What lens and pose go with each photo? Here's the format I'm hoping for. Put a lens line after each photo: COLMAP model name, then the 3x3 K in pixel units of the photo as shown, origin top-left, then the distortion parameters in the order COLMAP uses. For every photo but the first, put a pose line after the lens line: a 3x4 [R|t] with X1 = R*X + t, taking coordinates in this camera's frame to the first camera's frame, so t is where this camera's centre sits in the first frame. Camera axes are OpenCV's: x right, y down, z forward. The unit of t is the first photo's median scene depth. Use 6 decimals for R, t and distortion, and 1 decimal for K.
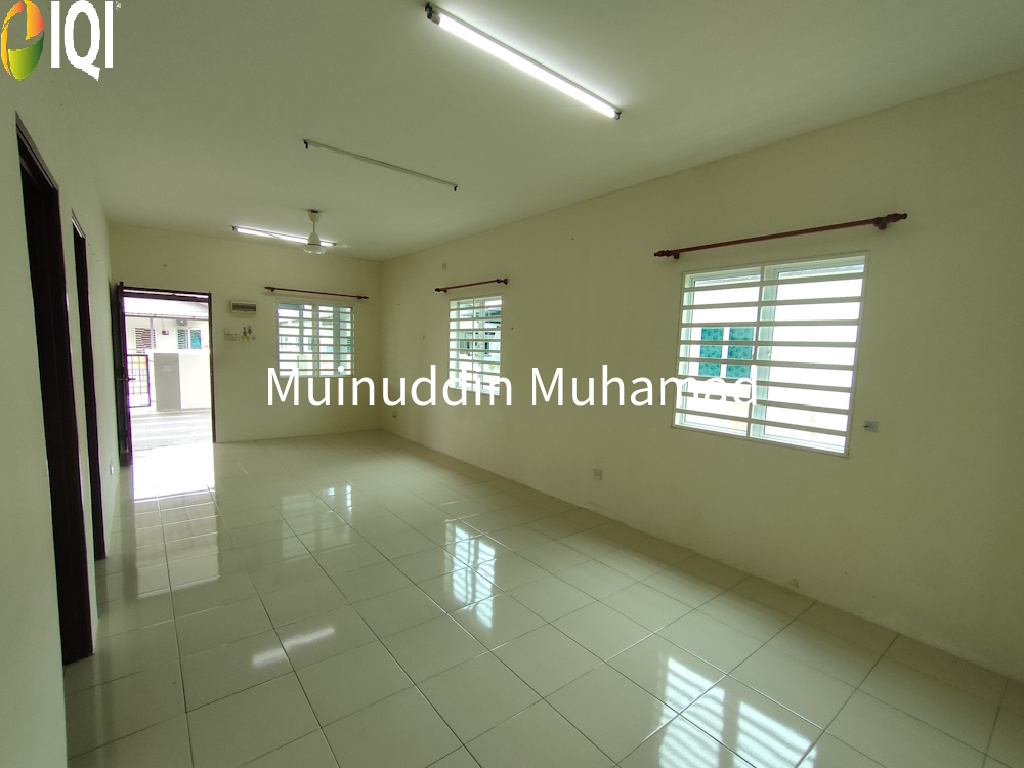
lens RADIAL K [[459.1, 0, 512.0], [0, 459.1, 384.0], [0, 0, 1]] dist [0.014440, 0.000203]
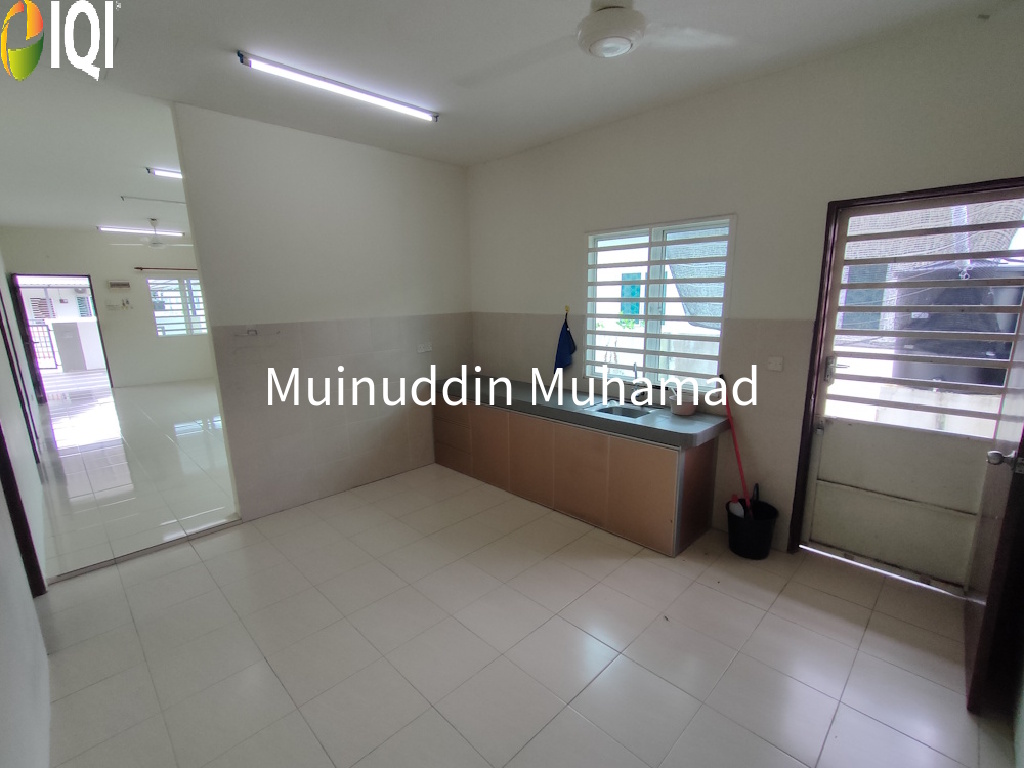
lens RADIAL K [[466.4, 0, 514.3], [0, 466.4, 399.3], [0, 0, 1]] dist [0.003090, 0.000351]
pose [[0.993071, -0.045563, 0.108323, 0.223491], [0.032907, 0.992719, 0.115874, 0.025924], [-0.112814, -0.111507, 0.987339, -0.290292]]
